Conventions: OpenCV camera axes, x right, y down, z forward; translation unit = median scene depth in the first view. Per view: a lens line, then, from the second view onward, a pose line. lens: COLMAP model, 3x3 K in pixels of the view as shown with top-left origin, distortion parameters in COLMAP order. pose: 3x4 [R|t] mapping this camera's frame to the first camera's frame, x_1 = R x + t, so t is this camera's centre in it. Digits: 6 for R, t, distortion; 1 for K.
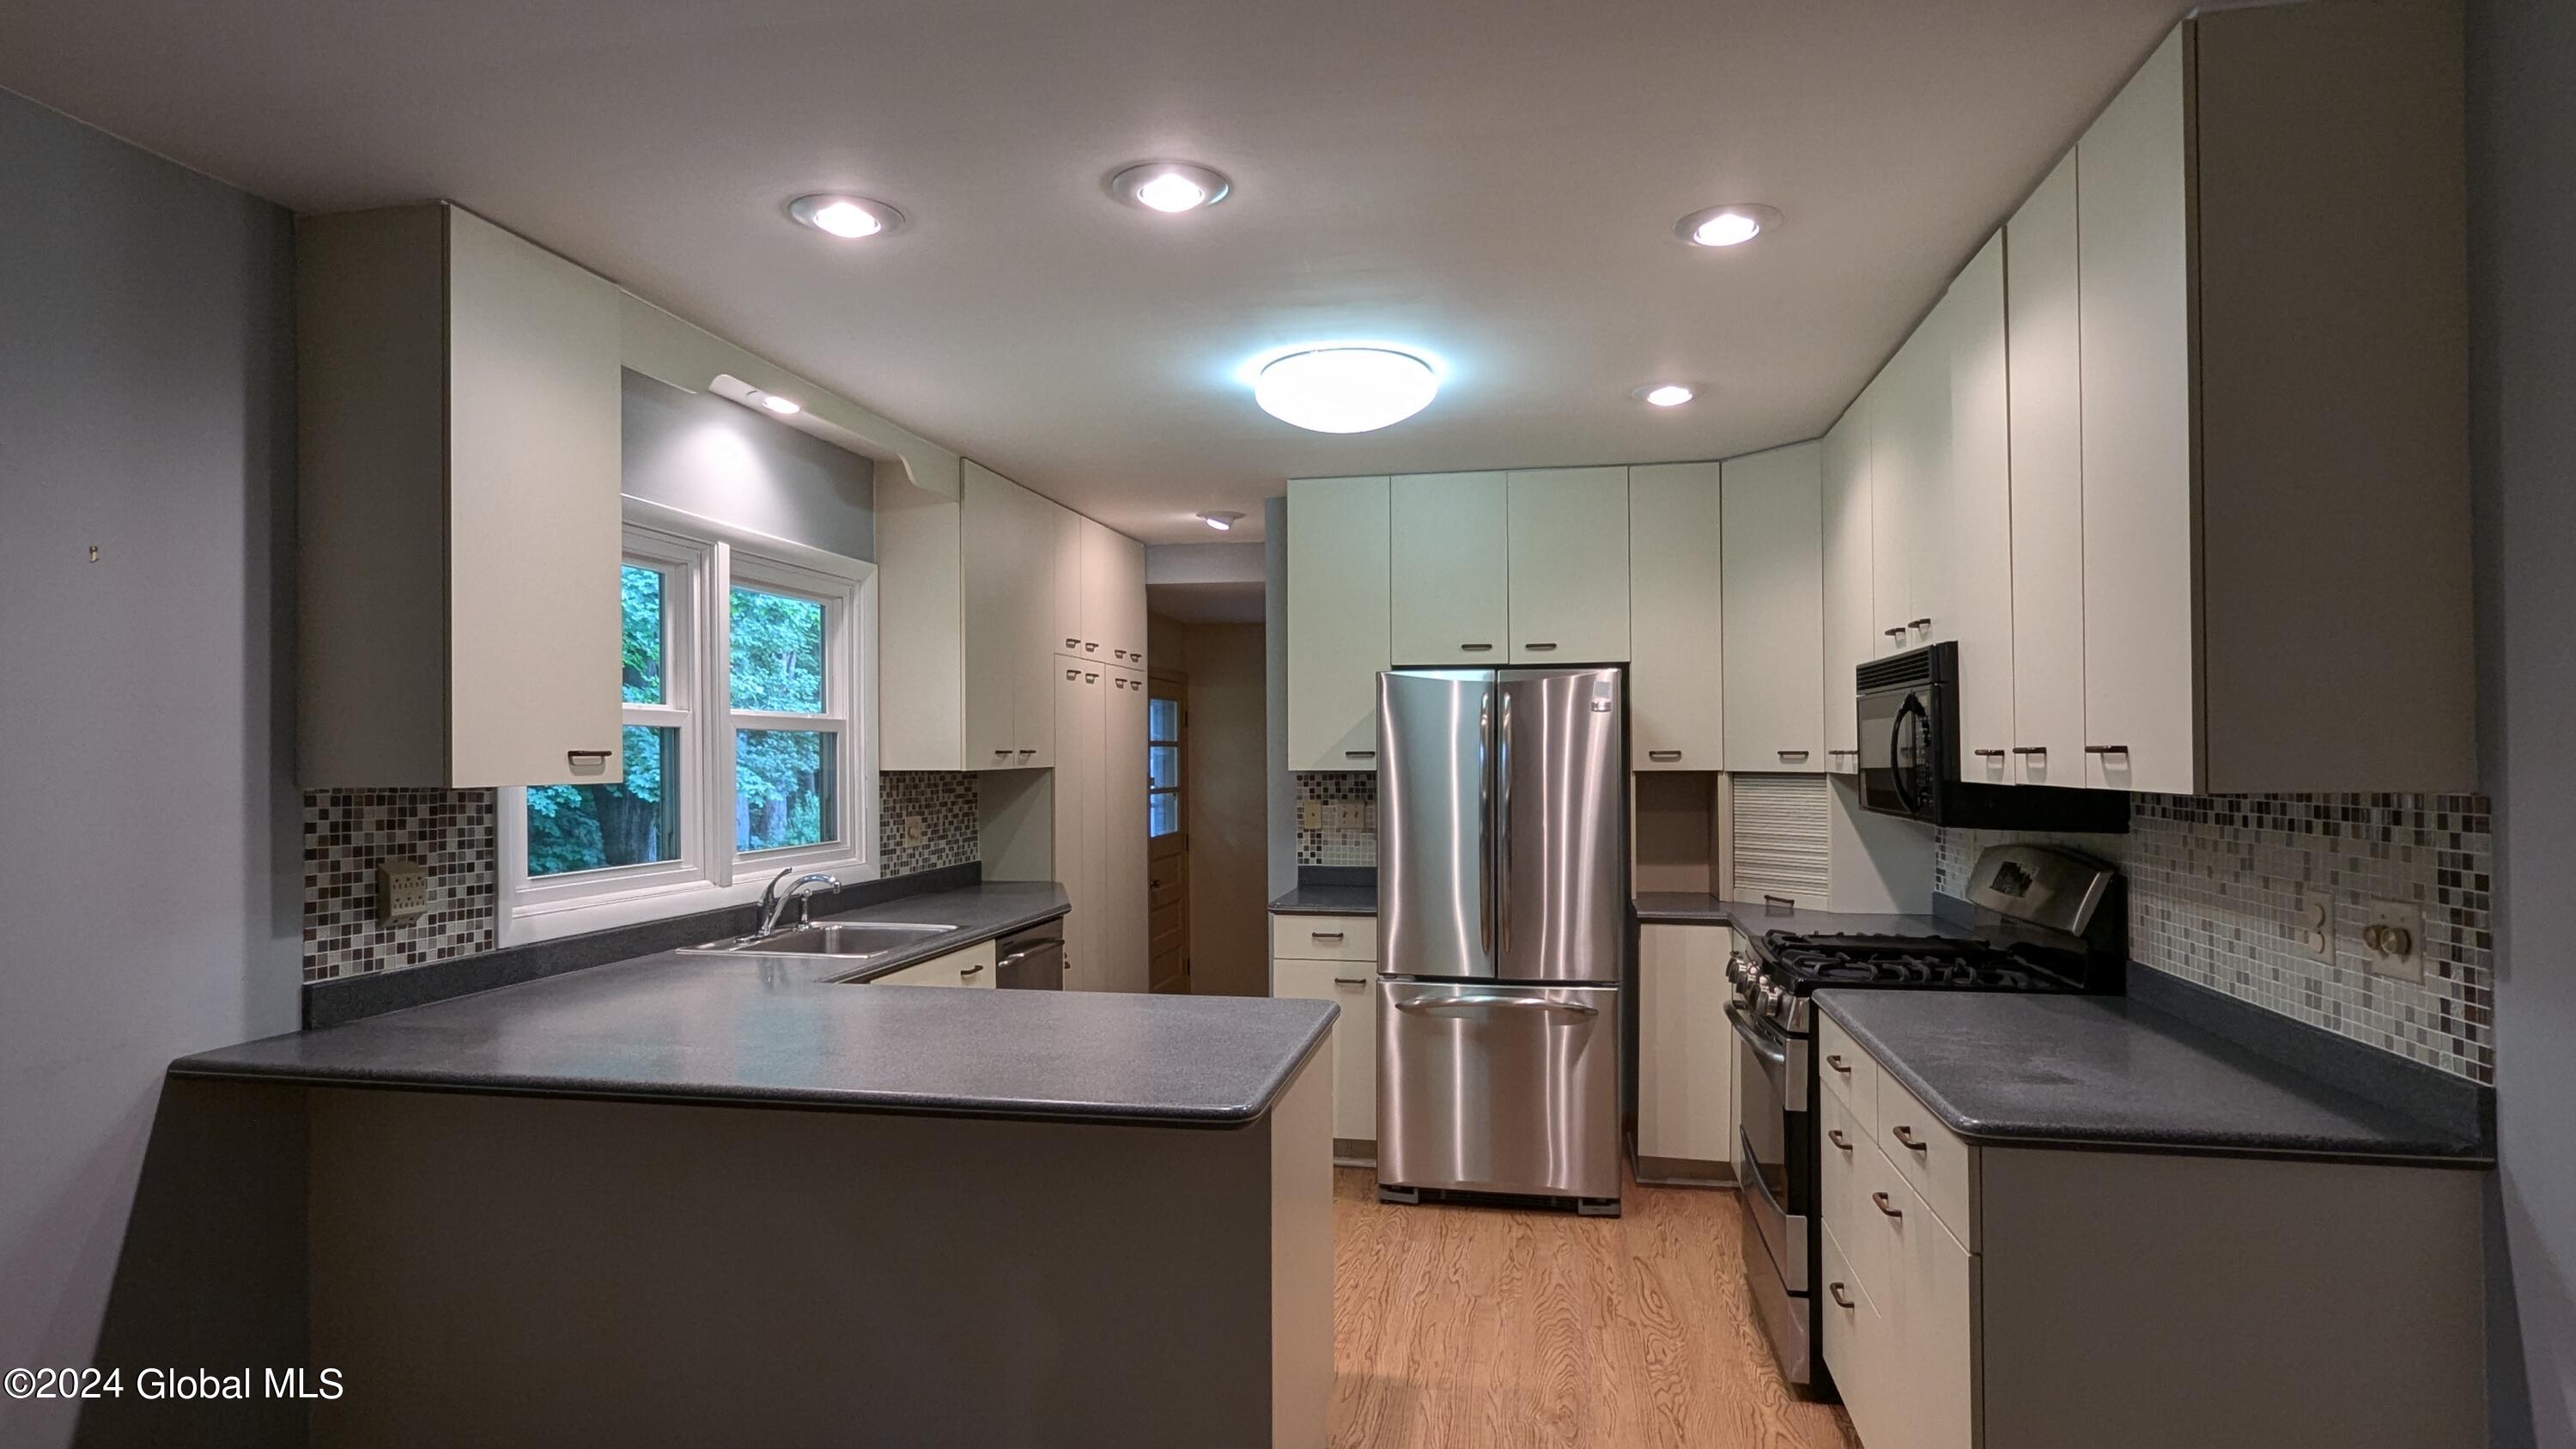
lens RADIAL K [[1343.6, 0, 1282.9], [0, 1343.6, 741.3], [0, 0, 1]] dist [0.001892, -0.000268]
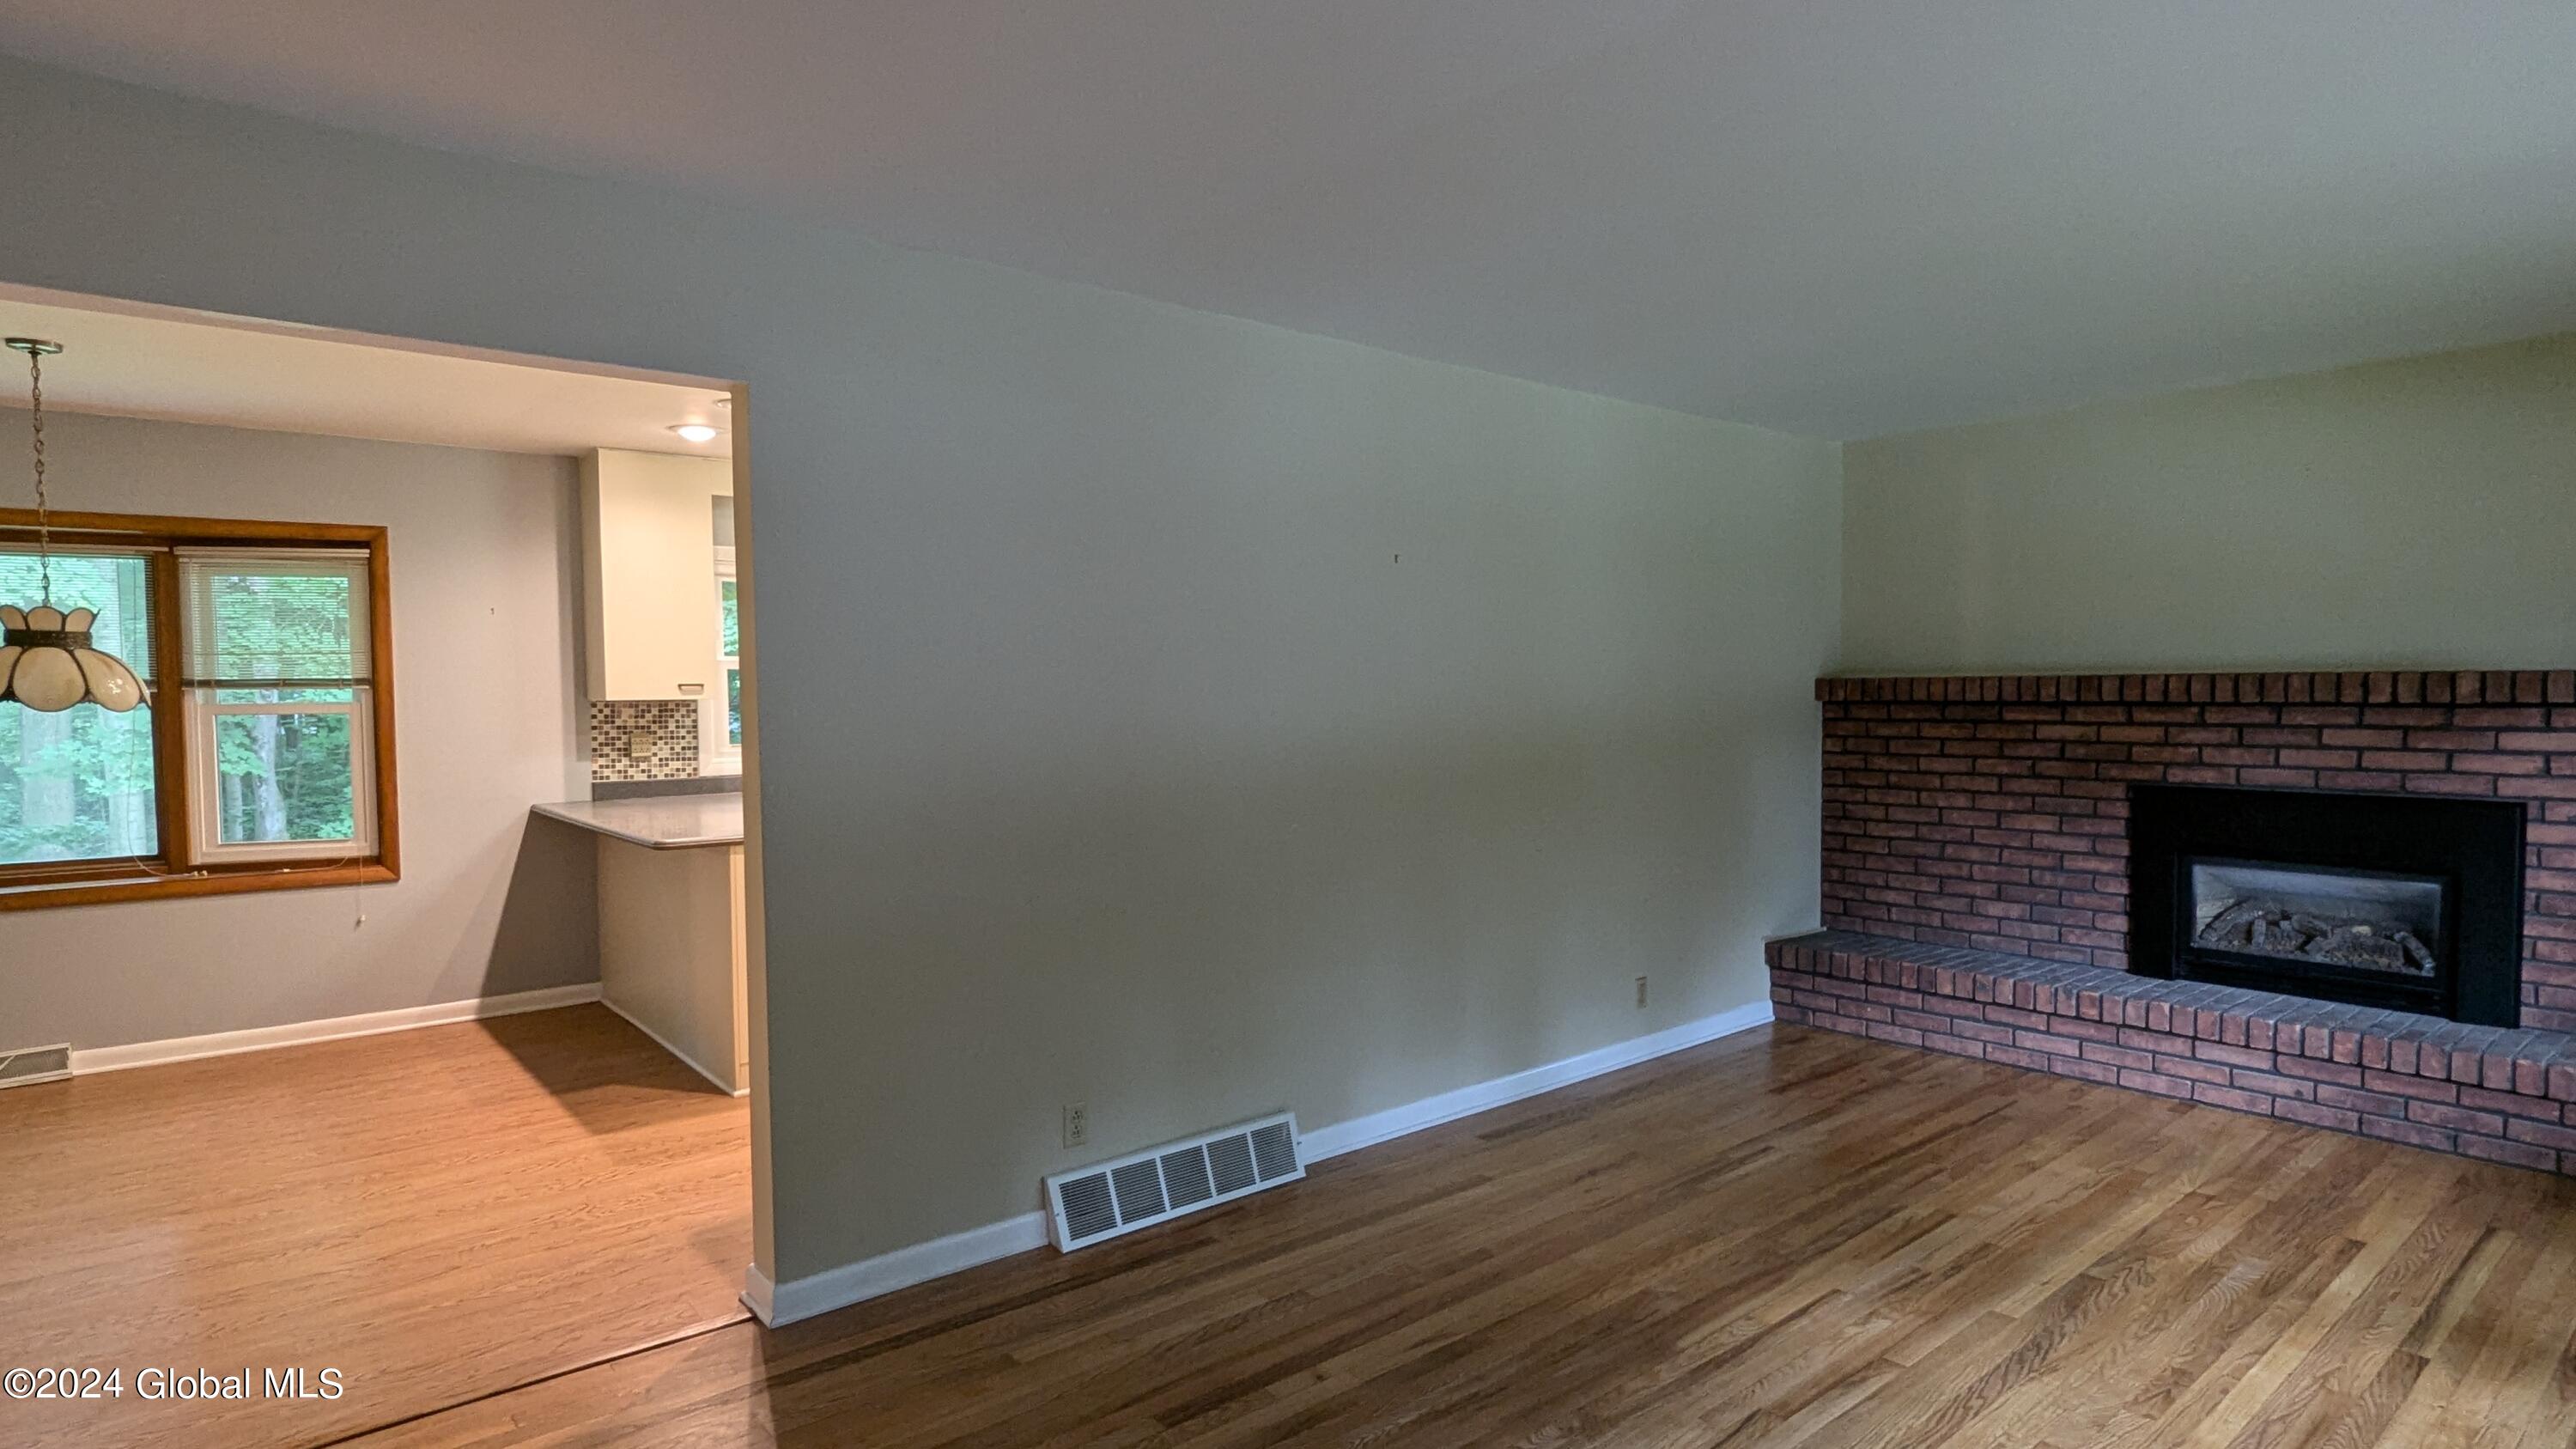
lens RADIAL K [[1343.6, 0, 1282.9], [0, 1343.6, 741.3], [0, 0, 1]] dist [0.001892, -0.000268]
pose [[0.777132, 0.026003, -0.628800, 1.549842], [0.010937, 0.998437, 0.054806, -0.008595], [0.629243, -0.049468, 0.775633, -0.074687]]
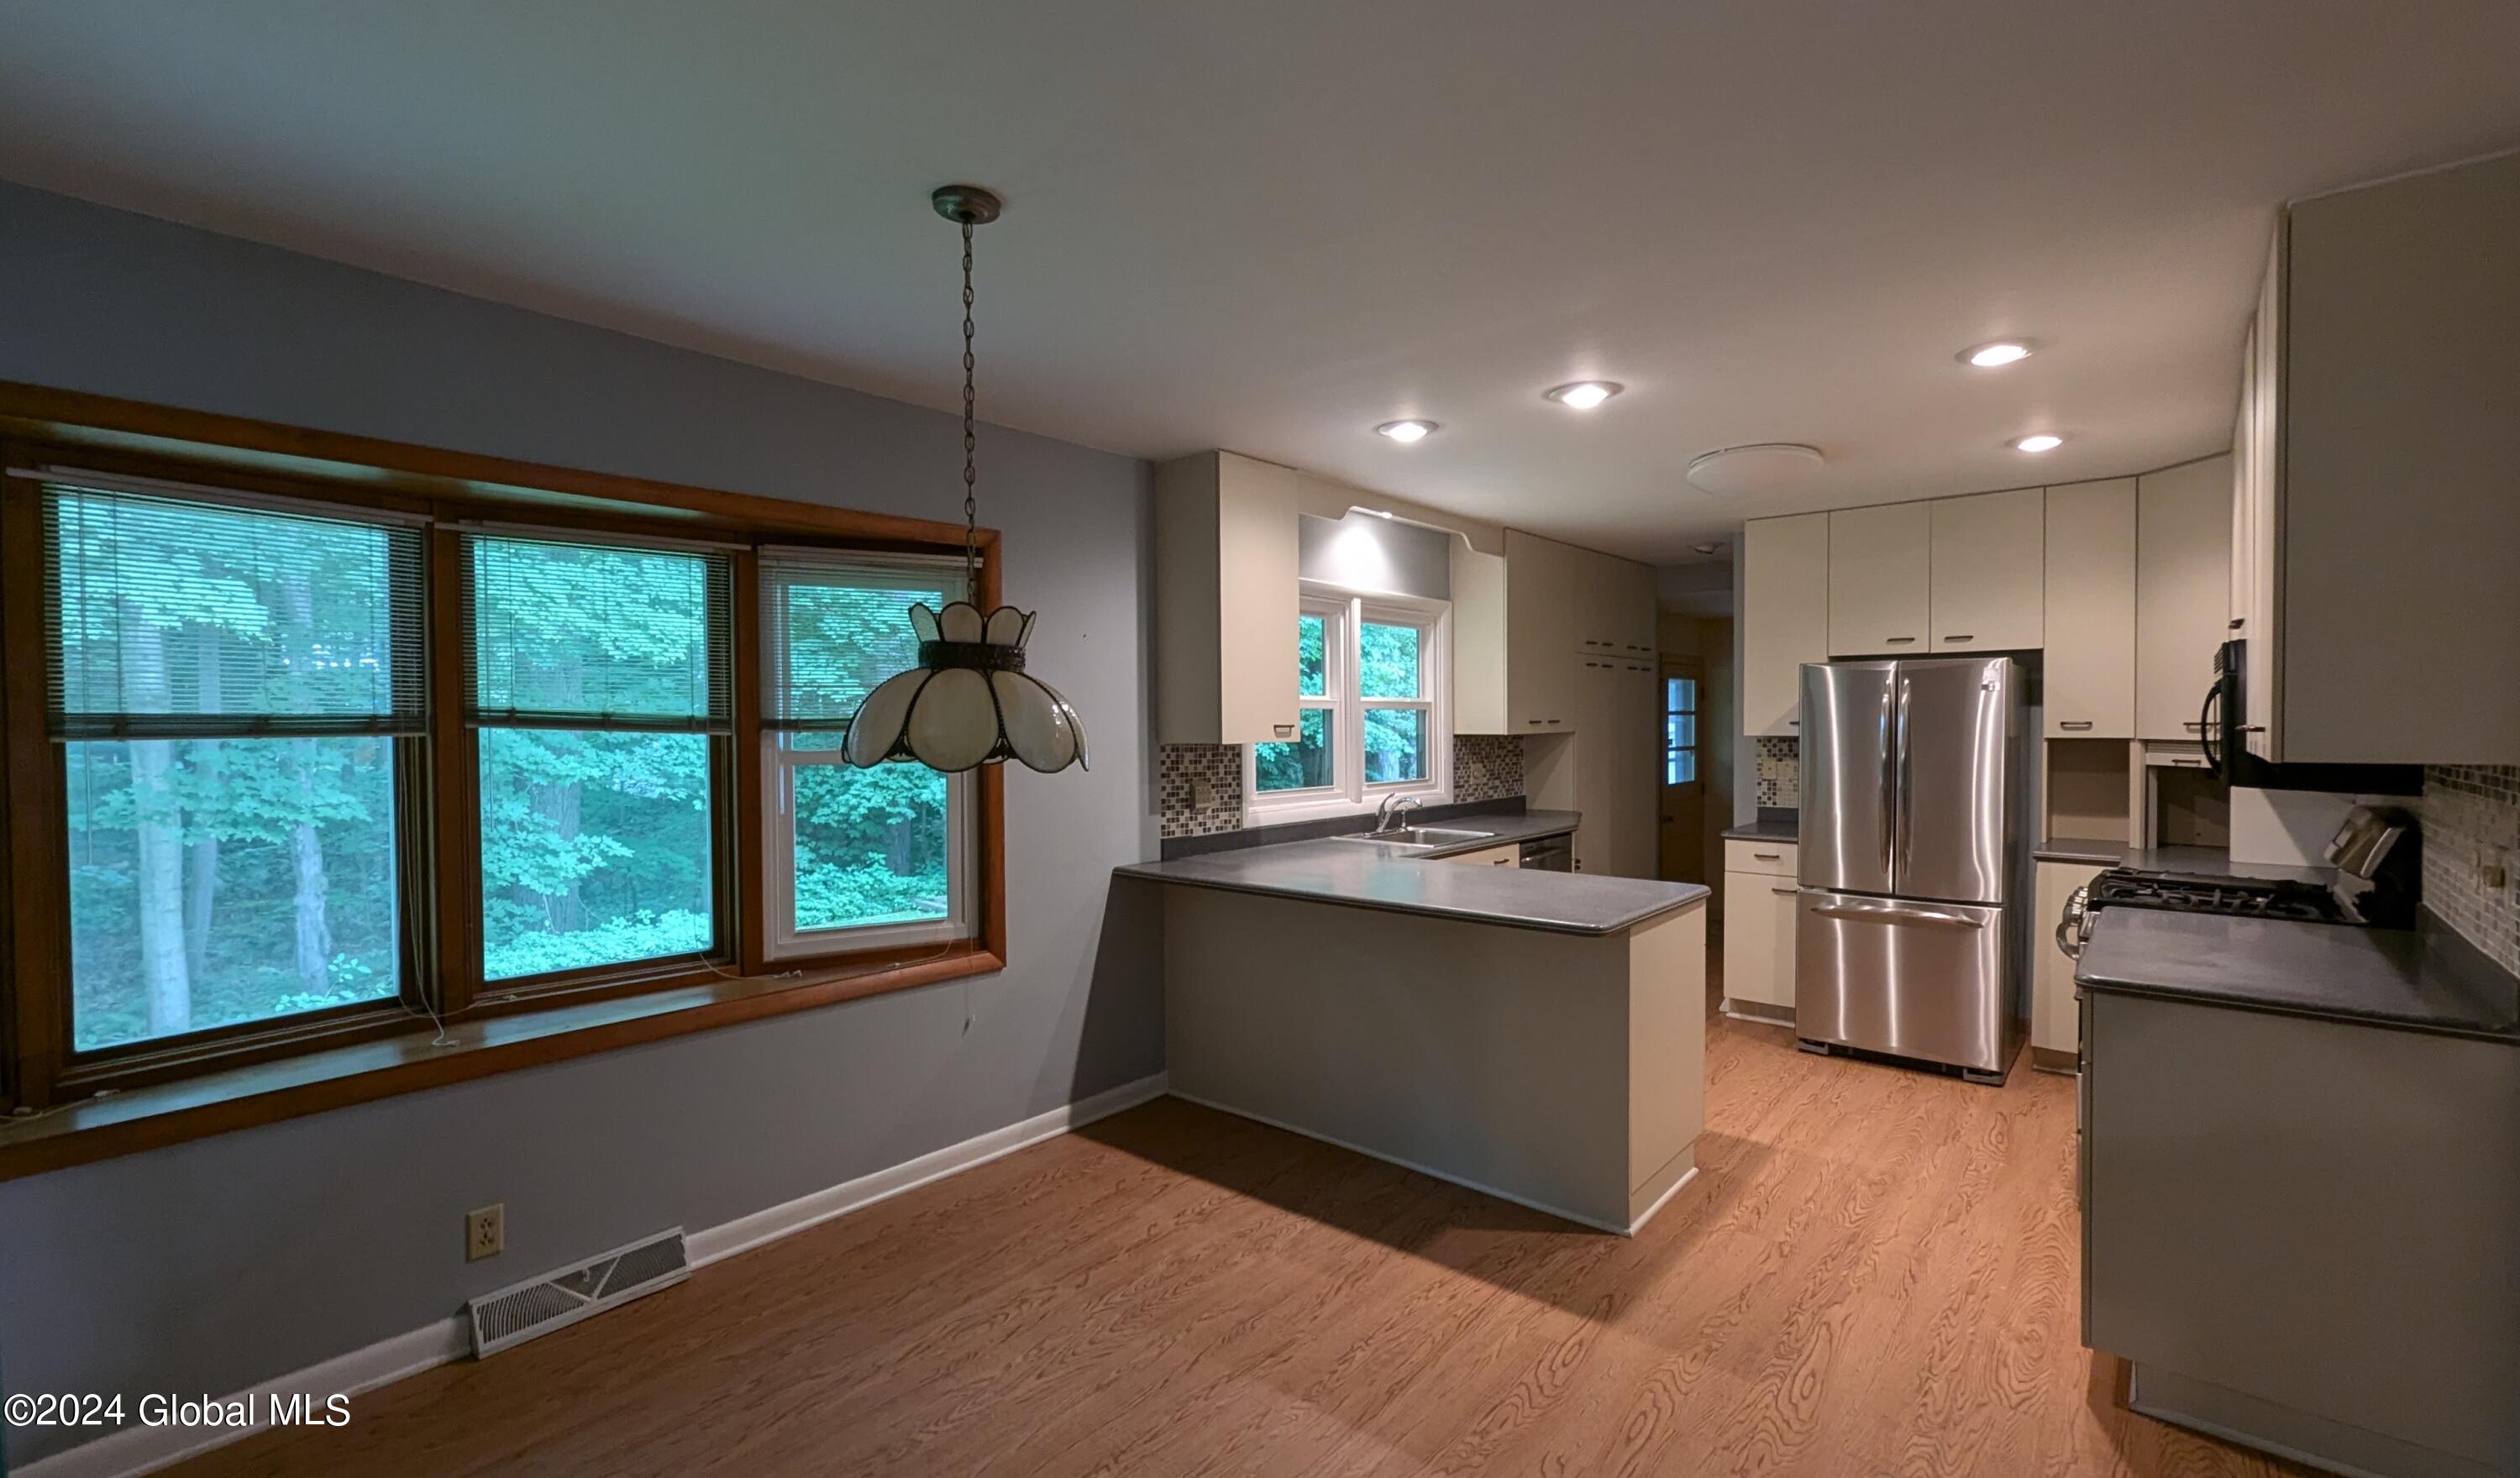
lens RADIAL K [[1086.4, 0, 1276.2], [0, 1086.4, 743.9], [0, 0, 1]] dist [0.000377, -0.000012]
pose [[0.879577, 0.010738, -0.475635, 0.196158], [0.005987, 0.999416, 0.033634, -0.017267], [0.475718, -0.032432, 0.879000, -0.338962]]
